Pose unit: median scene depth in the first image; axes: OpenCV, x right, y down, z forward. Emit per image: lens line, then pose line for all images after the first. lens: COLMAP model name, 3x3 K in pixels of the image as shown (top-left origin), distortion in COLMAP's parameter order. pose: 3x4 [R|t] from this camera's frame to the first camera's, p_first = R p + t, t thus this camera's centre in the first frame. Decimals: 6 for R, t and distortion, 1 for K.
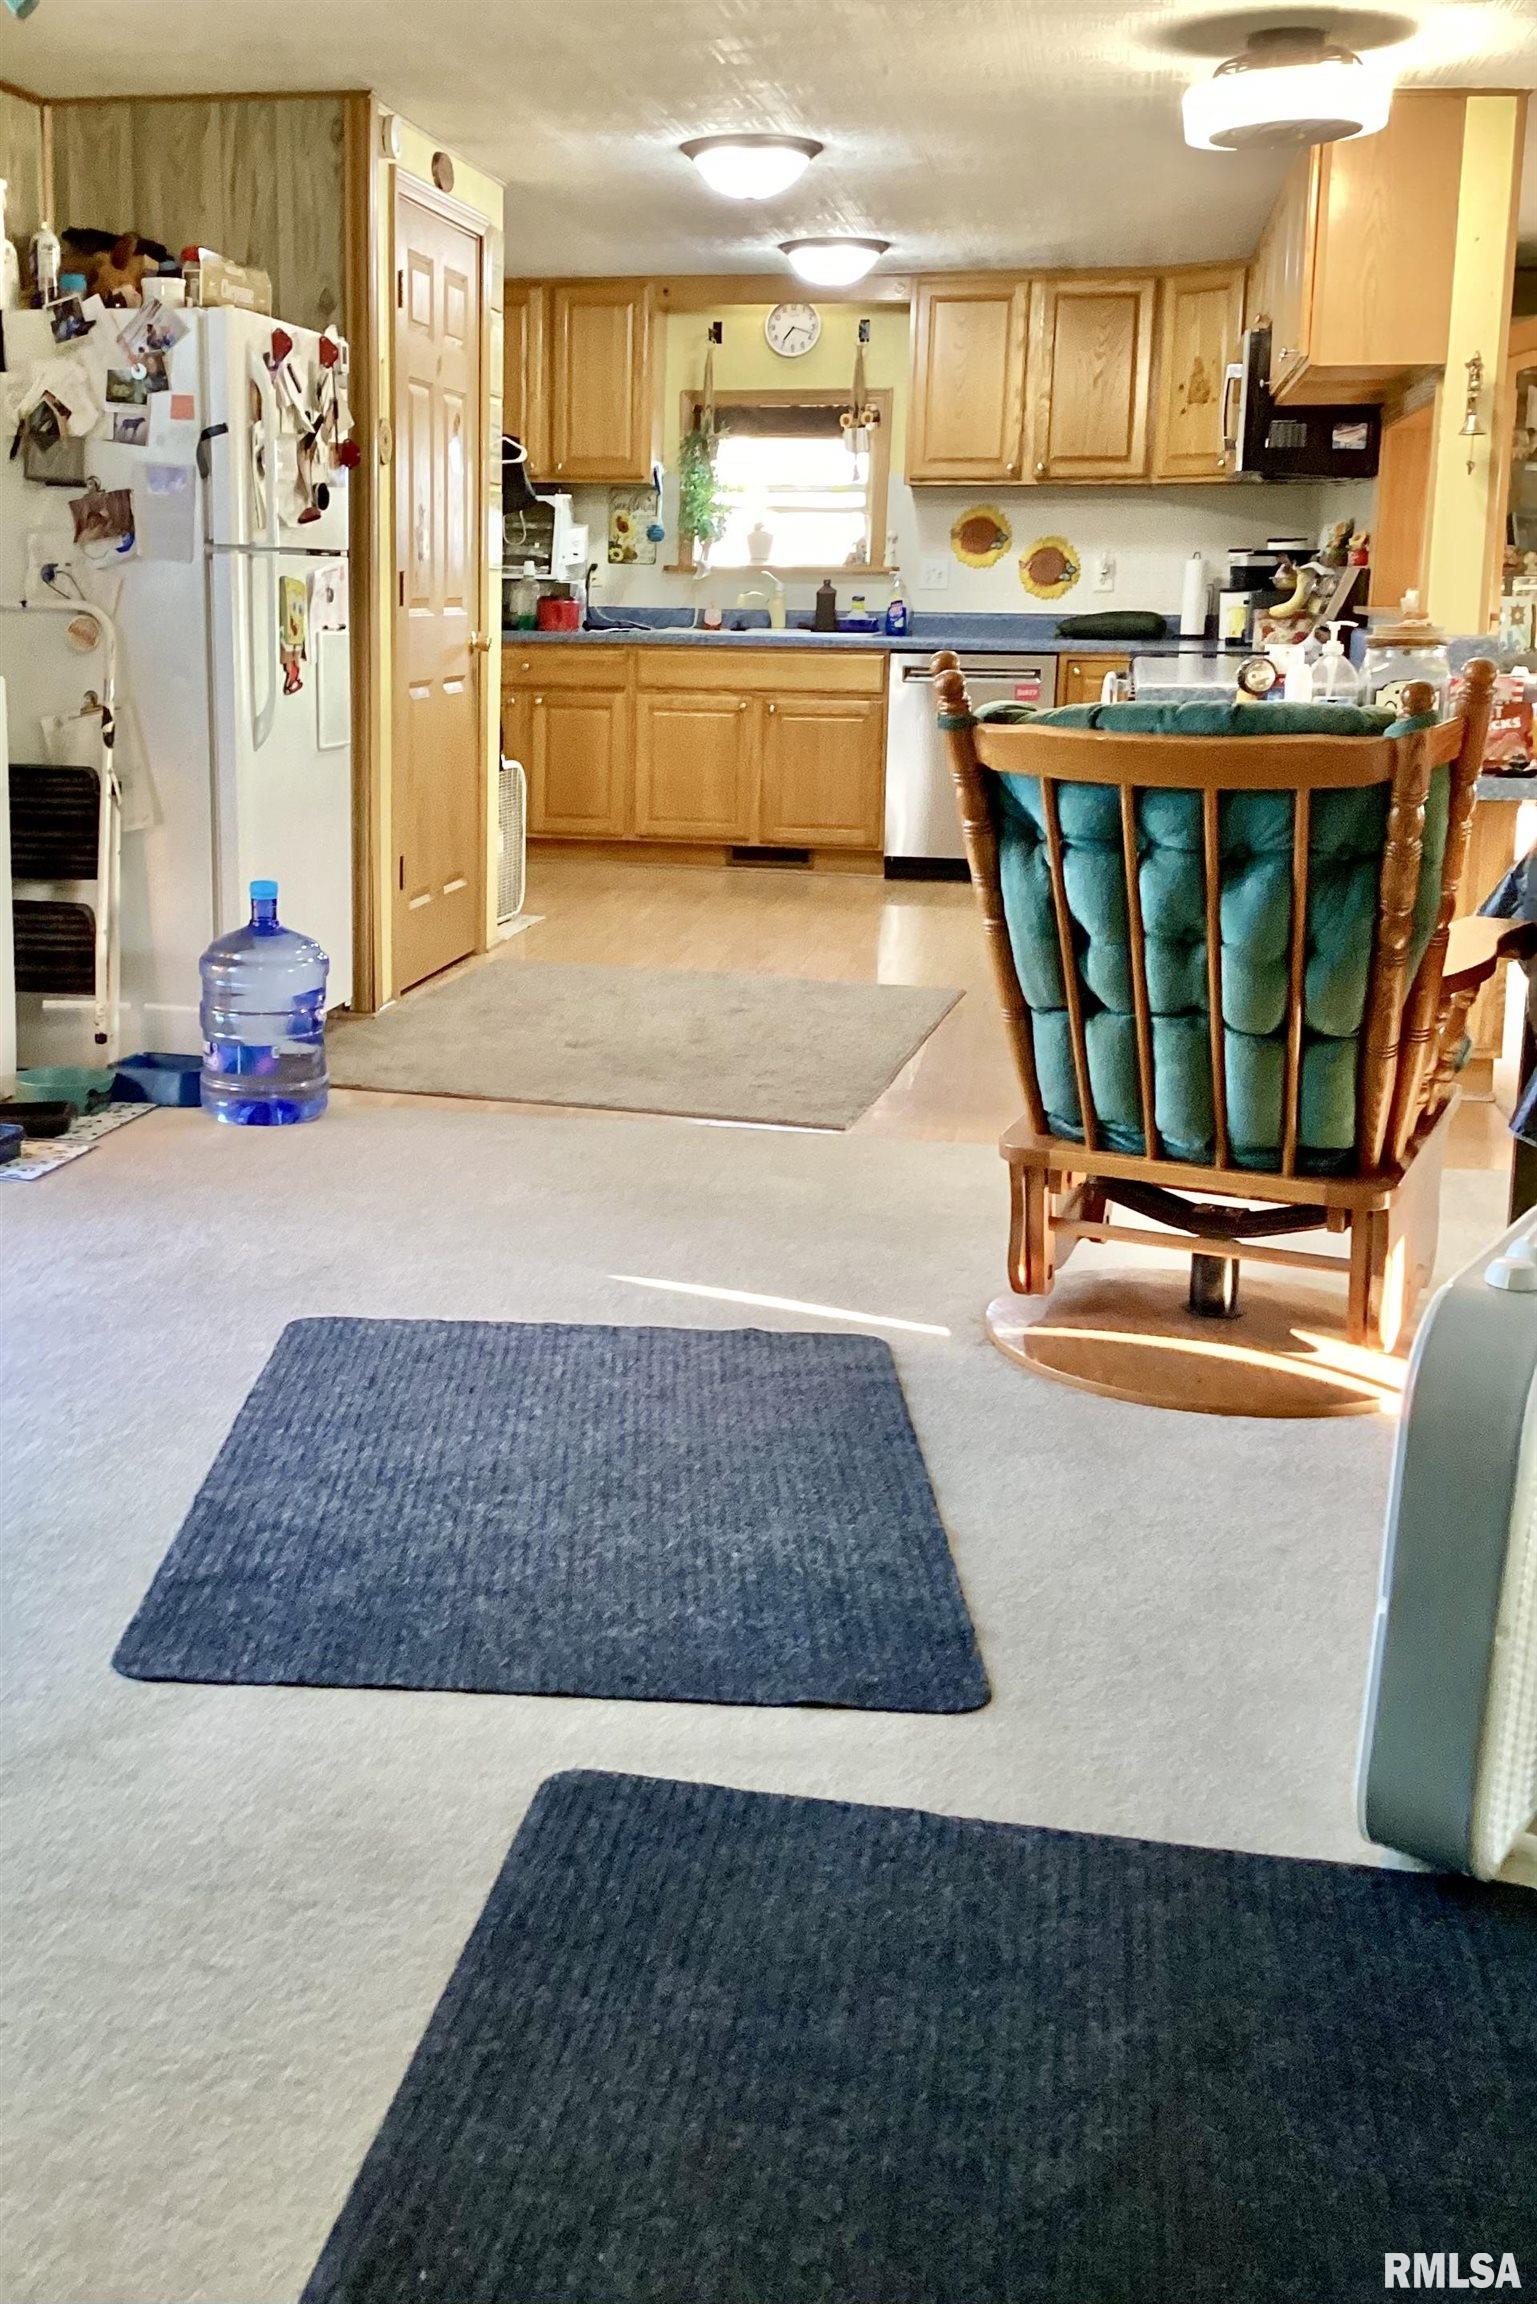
lens RADIAL K [[2445.6, 0, 557.6], [0, 2445.6, 1041.8], [0, 0, 1]] dist [0.084840, 0.000000]
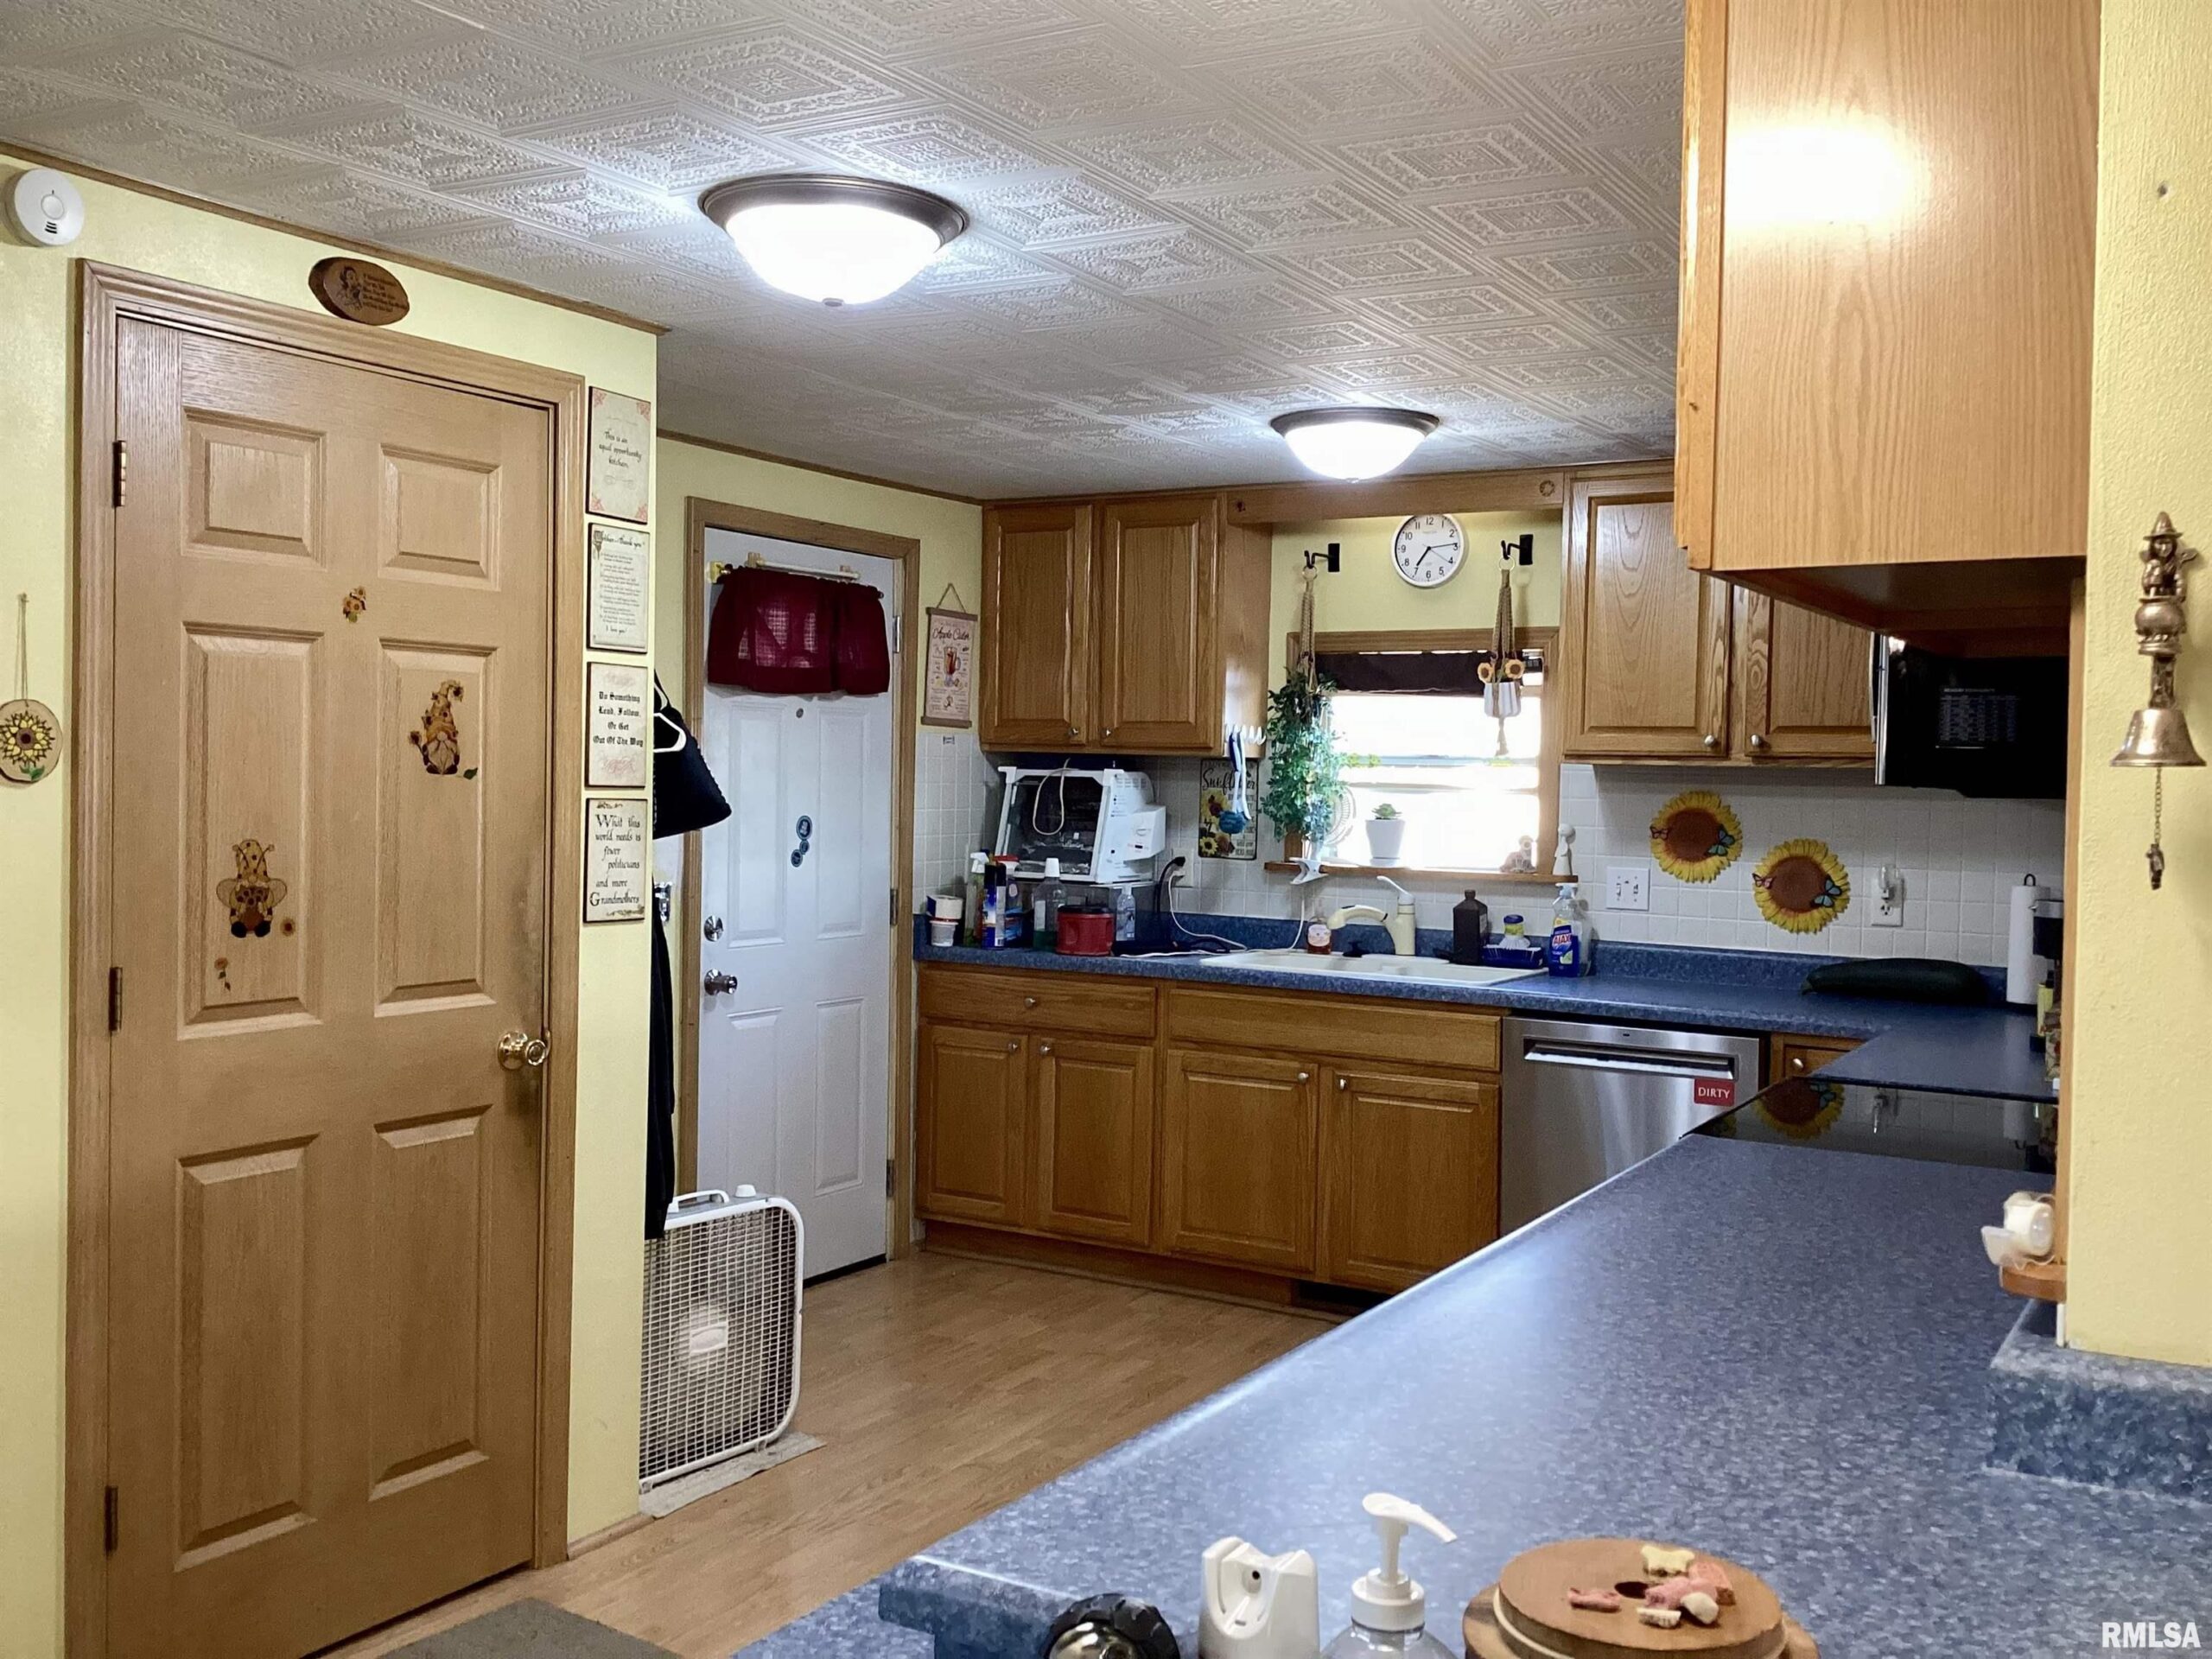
lens RADIAL K [[2048.9, 0, 1113.3], [0, 2048.9, 823.3], [0, 0, 1]] dist [0.043907, 0.000000]
pose [[0.952937, 0.015789, -0.302757, 0.194867], [-0.065285, 0.985901, -0.154068, -0.113918], [0.296056, 0.166583, 0.940532, 0.429793]]
